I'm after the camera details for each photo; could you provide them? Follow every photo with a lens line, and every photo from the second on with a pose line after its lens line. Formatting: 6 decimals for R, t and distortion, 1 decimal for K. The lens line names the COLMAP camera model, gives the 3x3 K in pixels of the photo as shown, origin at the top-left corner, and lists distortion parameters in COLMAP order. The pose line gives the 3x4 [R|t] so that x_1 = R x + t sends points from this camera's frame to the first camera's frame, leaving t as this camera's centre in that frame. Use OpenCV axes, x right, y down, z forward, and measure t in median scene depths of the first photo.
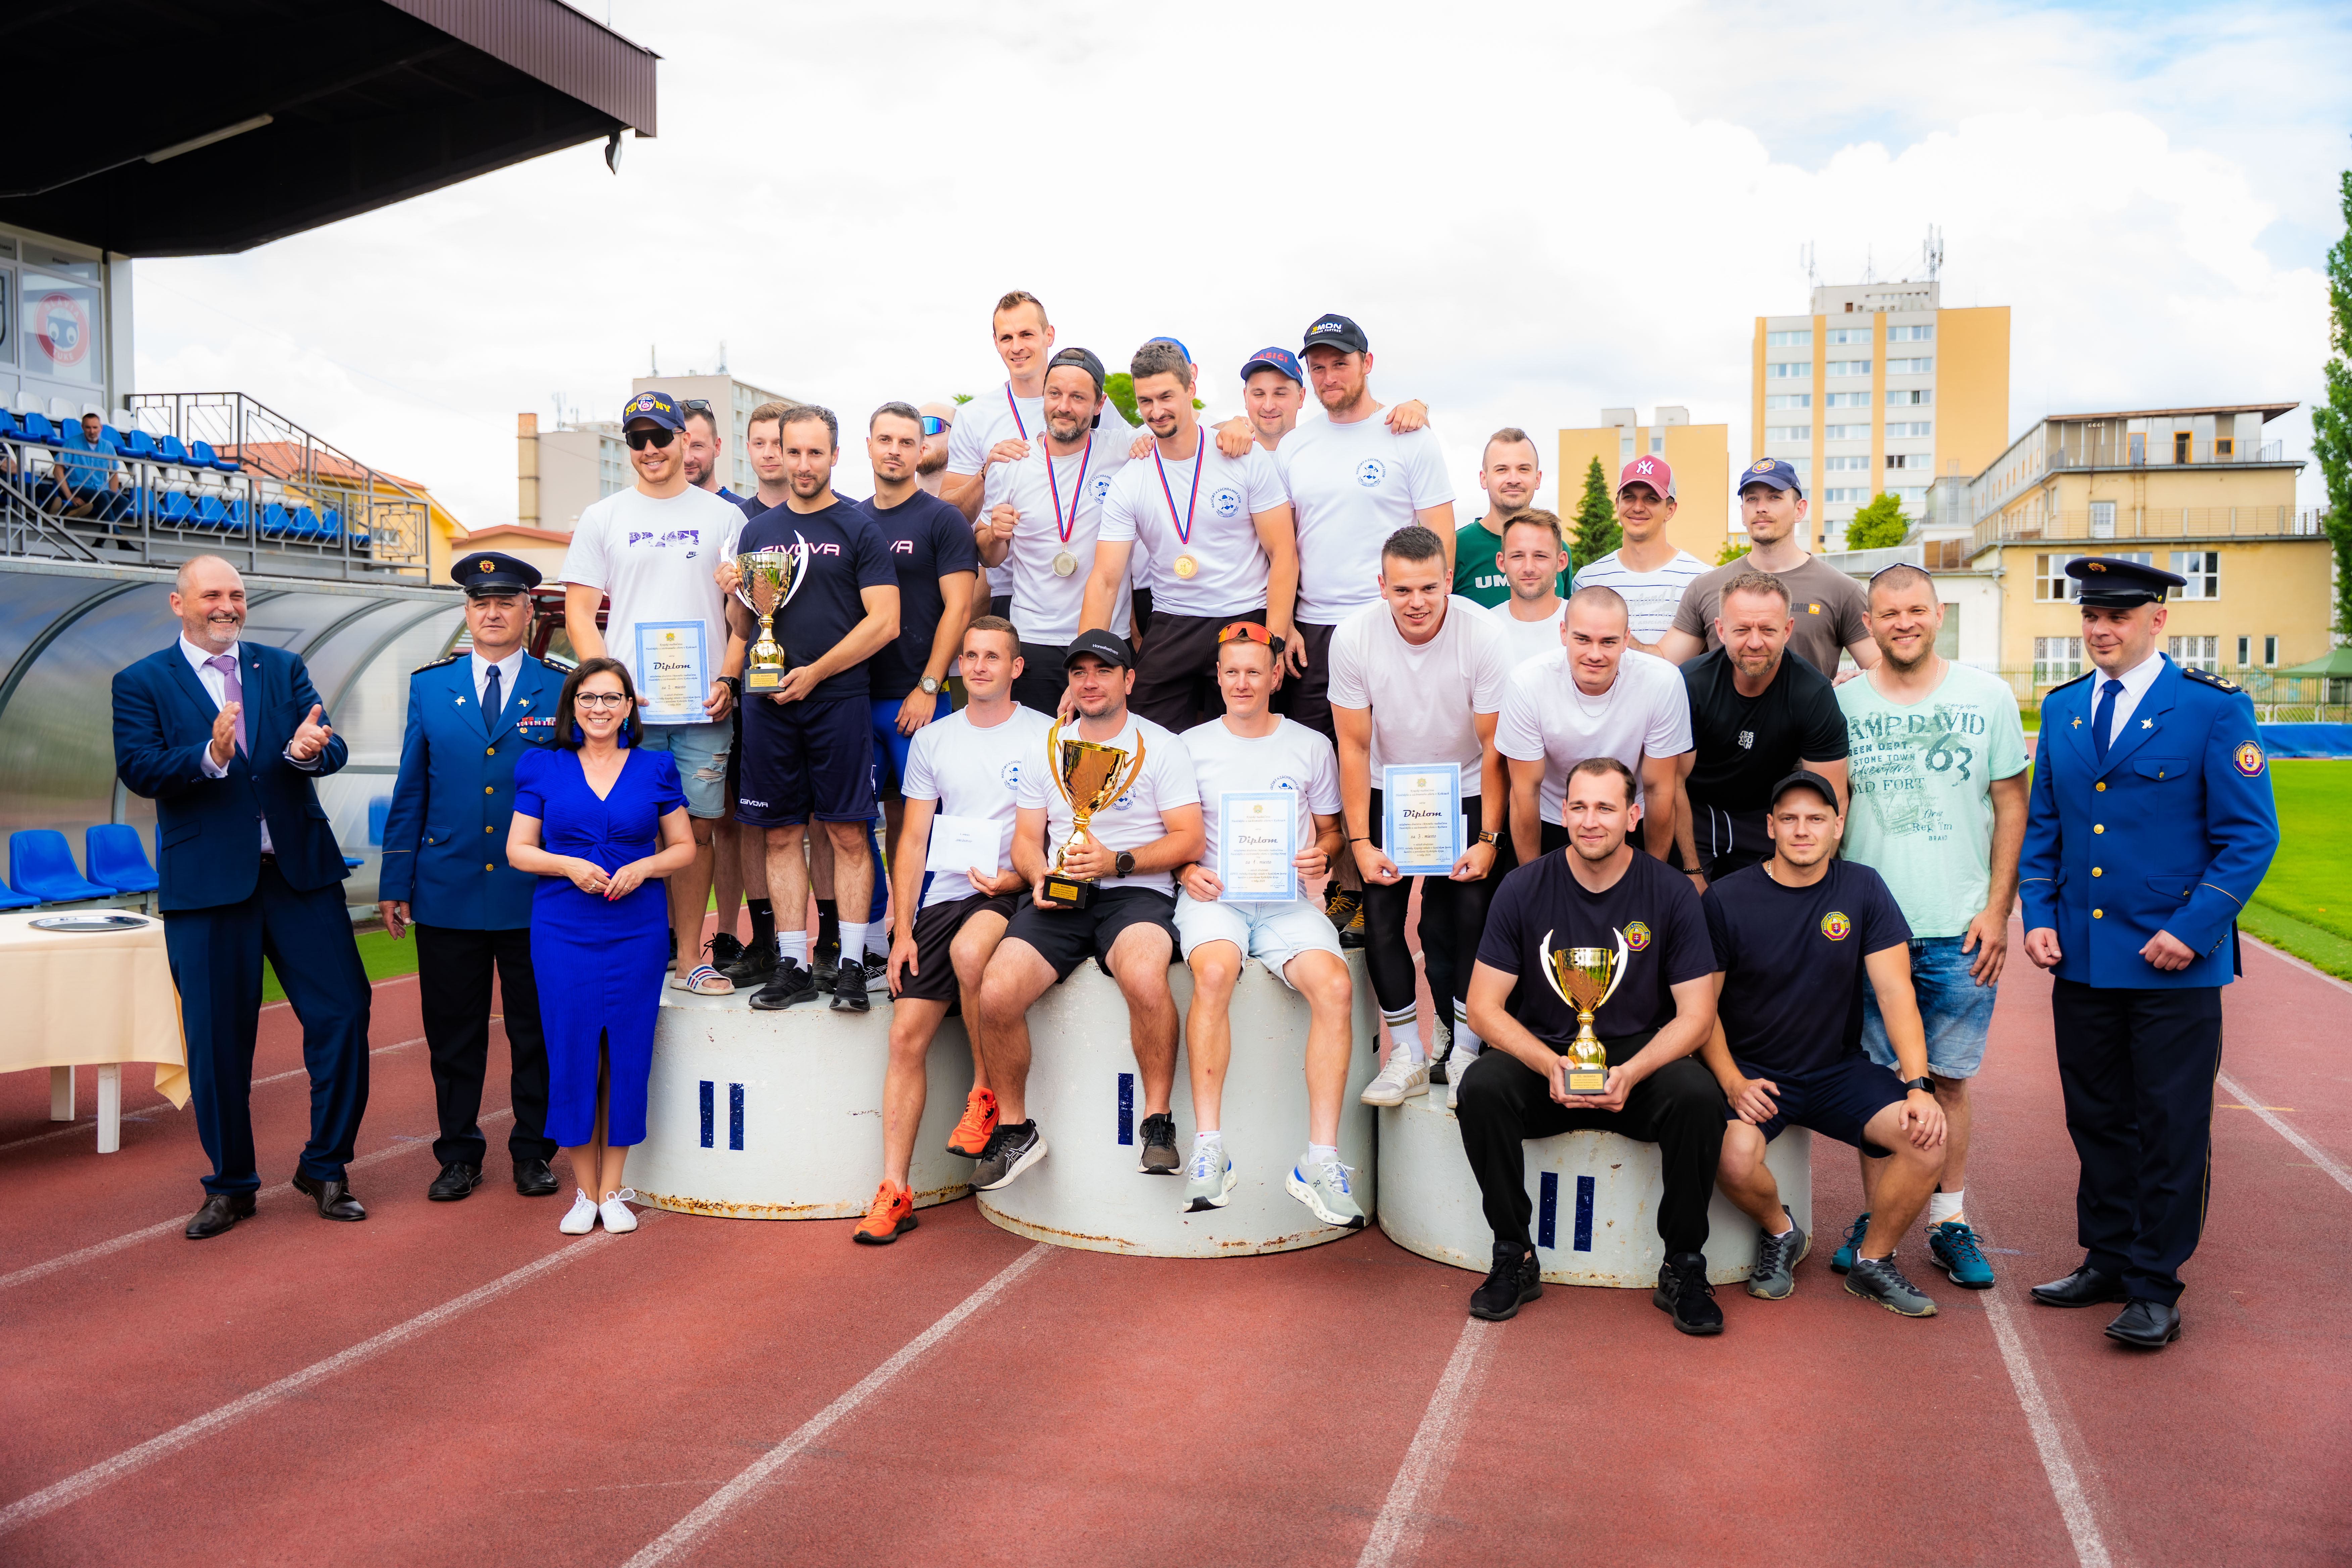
lens RADIAL K [[2103.6, 0, 1185.0], [0, 2103.6, 782.5], [0, 0, 1]] dist [0.004713, 0.000734]
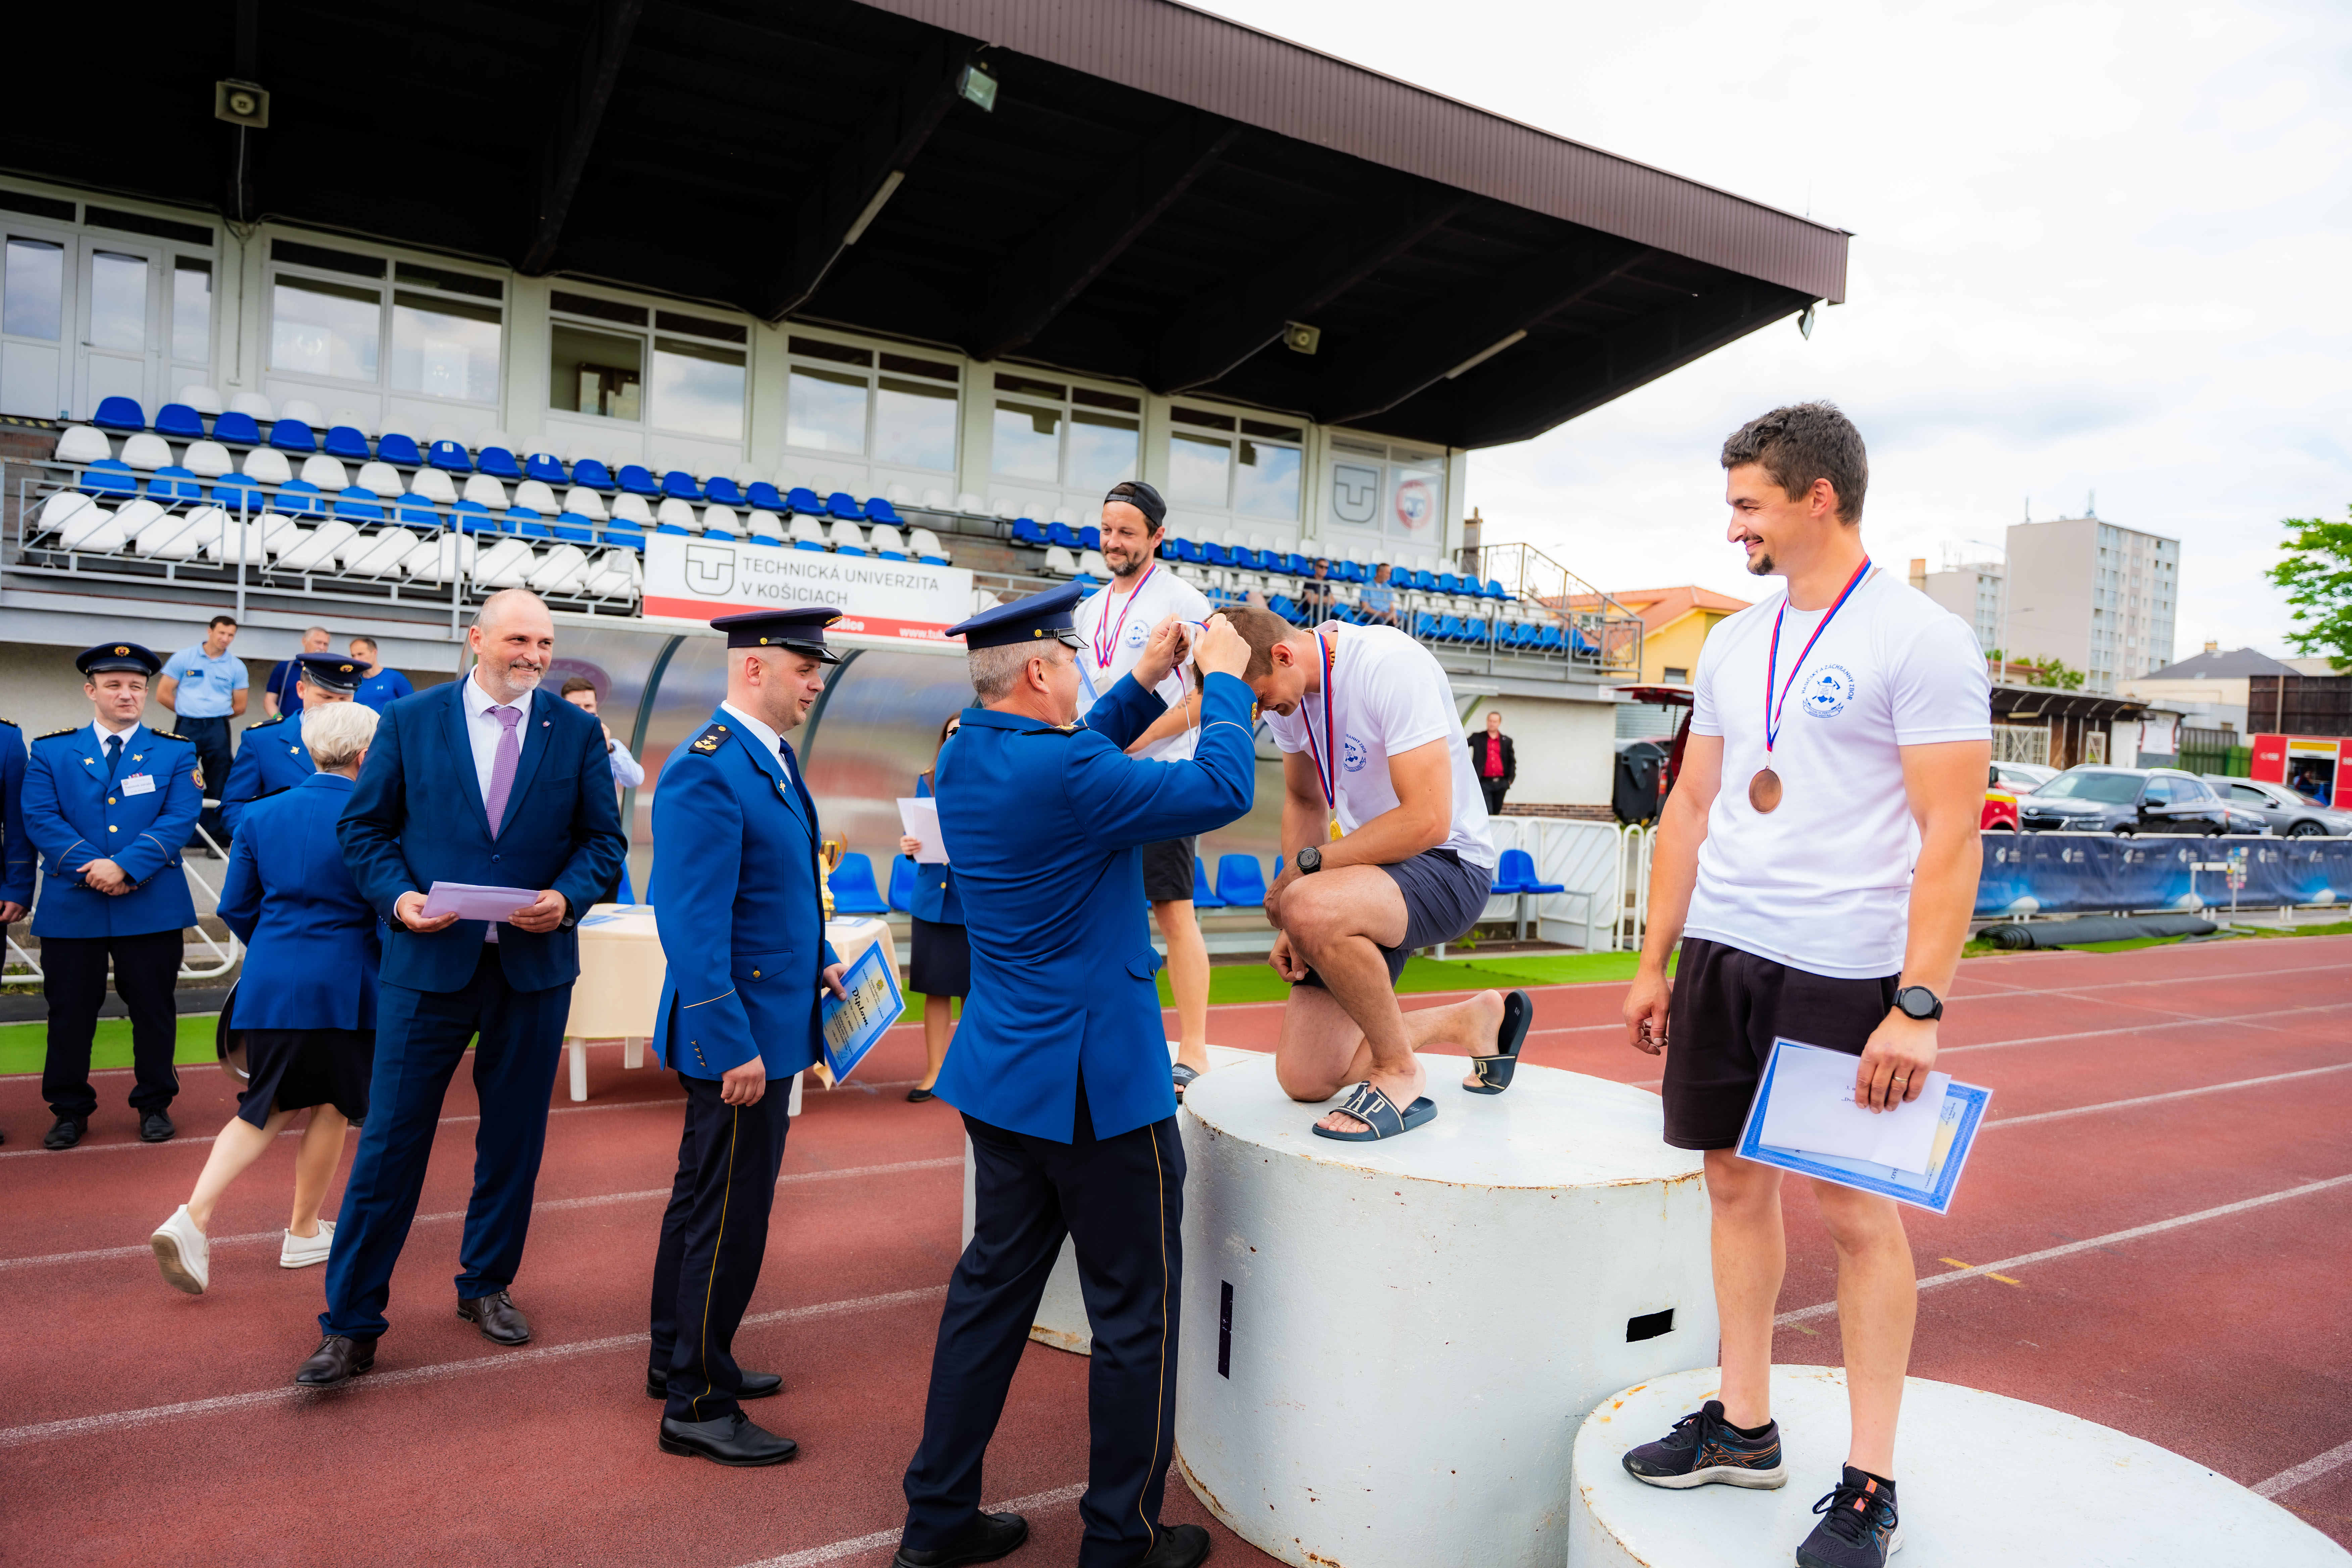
lens RADIAL K [[1562.8, 0, 1174.5], [0, 1562.8, 783.8], [0, 0, 1]] dist [0.003955, -0.014815]
pose [[0.733647, 0.047955, -0.677836, 0.068999], [-0.072157, 0.997365, -0.007538, -0.007291], [0.675689, 0.054441, 0.735174, 0.117067]]
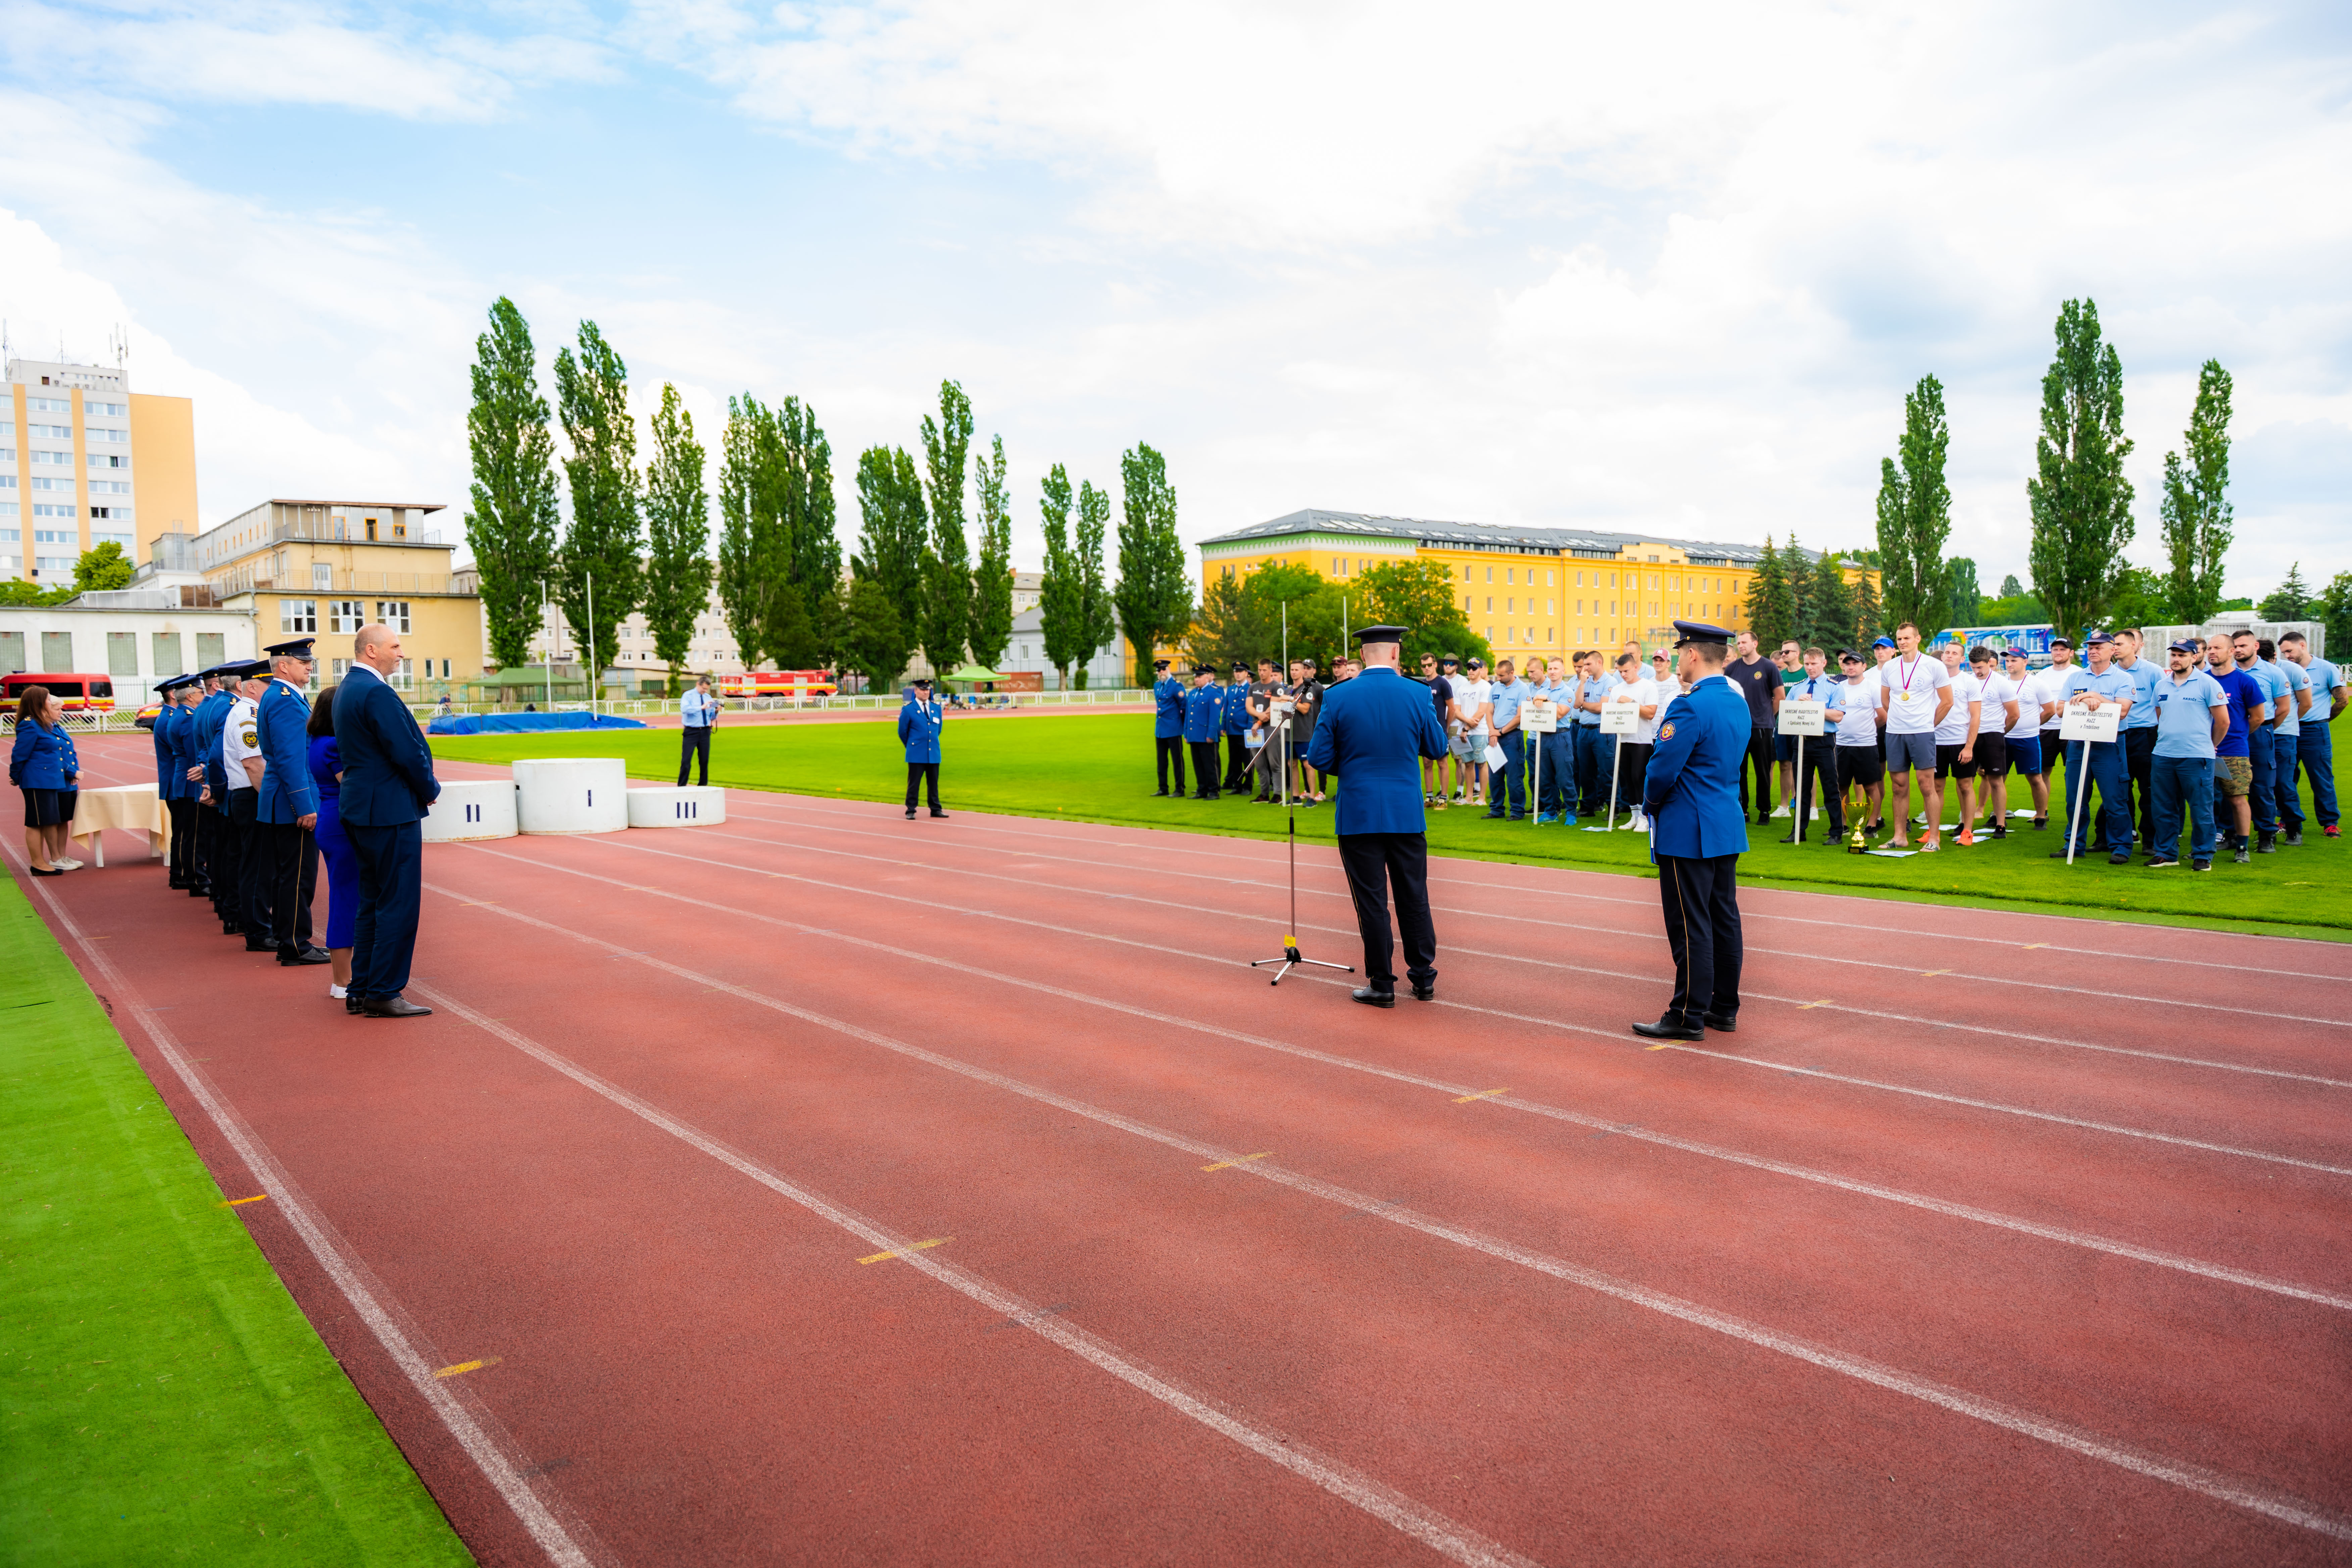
lens RADIAL K [[1562.8, 0, 1174.5], [0, 1562.8, 783.8], [0, 0, 1]] dist [0.003955, -0.014815]
pose [[0.583464, -0.059348, 0.809967, -0.348966], [0.048450, 0.998094, 0.038231, 0.012148], [-0.810692, 0.016936, 0.585227, -0.328067]]
